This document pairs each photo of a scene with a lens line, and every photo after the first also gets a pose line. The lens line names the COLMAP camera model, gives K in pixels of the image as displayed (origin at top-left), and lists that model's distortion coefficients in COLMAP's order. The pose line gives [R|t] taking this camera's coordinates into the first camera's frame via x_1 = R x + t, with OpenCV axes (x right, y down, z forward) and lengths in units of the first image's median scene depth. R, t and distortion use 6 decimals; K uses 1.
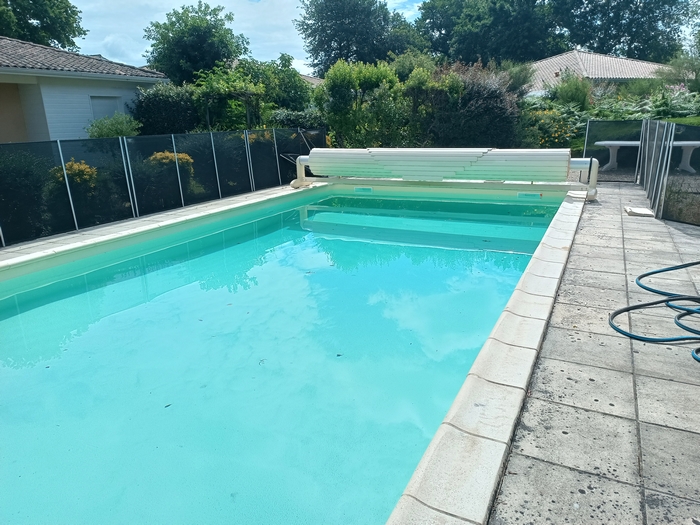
lens RADIAL K [[503.3, 0, 351.3], [0, 503.3, 263.9], [0, 0, 1]] dist [0.049172, -0.045623]
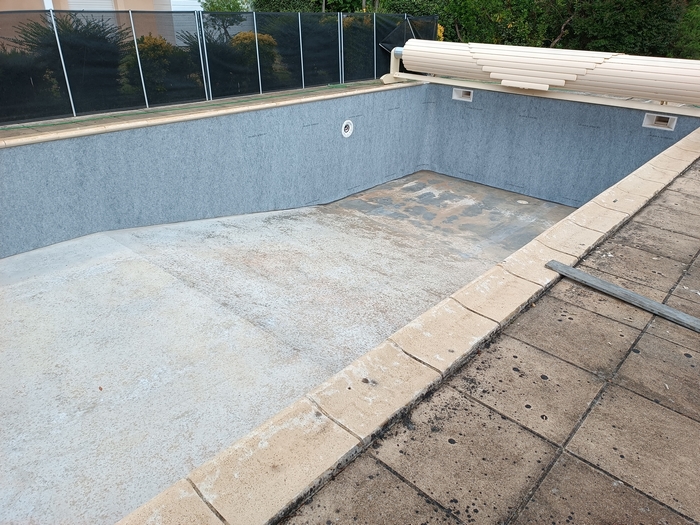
lens RADIAL K [[503.3, 0, 355.6], [0, 503.3, 258.2], [0, 0, 1]] dist [0.049172, -0.045623]
pose [[0.960817, 0.167388, -0.220934, 0.094641], [-0.123827, 0.972318, 0.198154, -0.018277], [0.247987, -0.163032, 0.954947, 0.062333]]
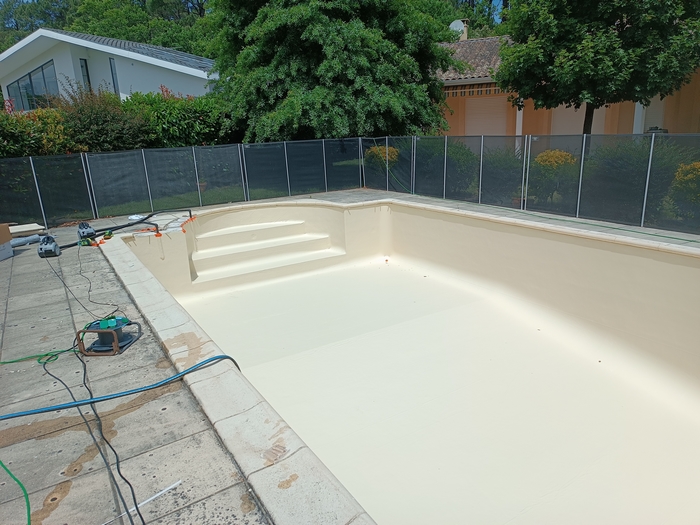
lens RADIAL K [[503.3, 0, 351.4], [0, 503.3, 263.2], [0, 0, 1]] dist [0.049172, -0.045623]
pose [[-0.530269, 0.273102, -0.802640, 0.396811], [-0.183897, 0.887112, 0.423337, -0.225906], [0.827645, 0.372086, -0.420185, 0.702840]]
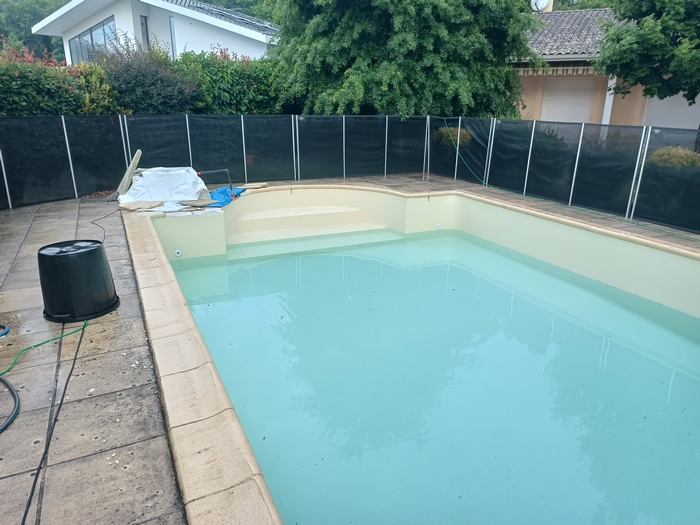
lens RADIAL K [[503.3, 0, 351.8], [0, 503.3, 262.6], [0, 0, 1]] dist [0.049172, -0.045623]
pose [[-0.617446, 0.261166, -0.741992, 0.304031], [-0.217776, 0.849650, 0.480280, -0.198280], [0.755866, 0.458135, -0.467737, 0.617663]]
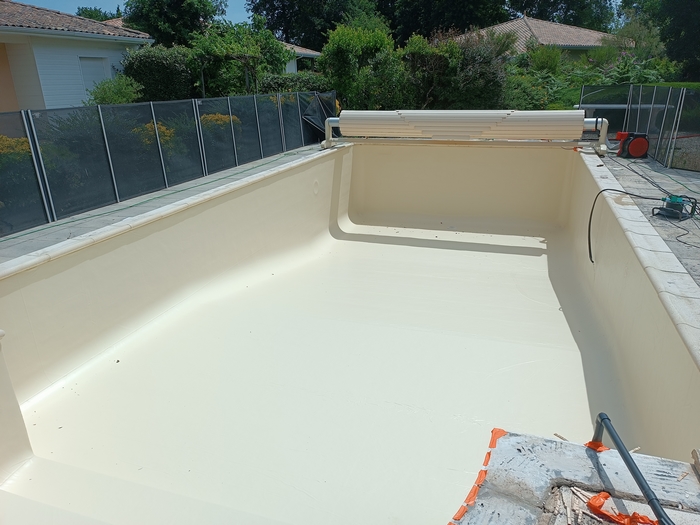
lens RADIAL K [[503.3, 0, 345.7], [0, 503.3, 261.3], [0, 0, 1]] dist [0.049172, -0.045623]
pose [[0.991946, -0.036673, 0.121234, -0.211163], [0.029177, 0.997585, 0.063035, 0.023593], [-0.123253, -0.058990, 0.990621, -0.085535]]
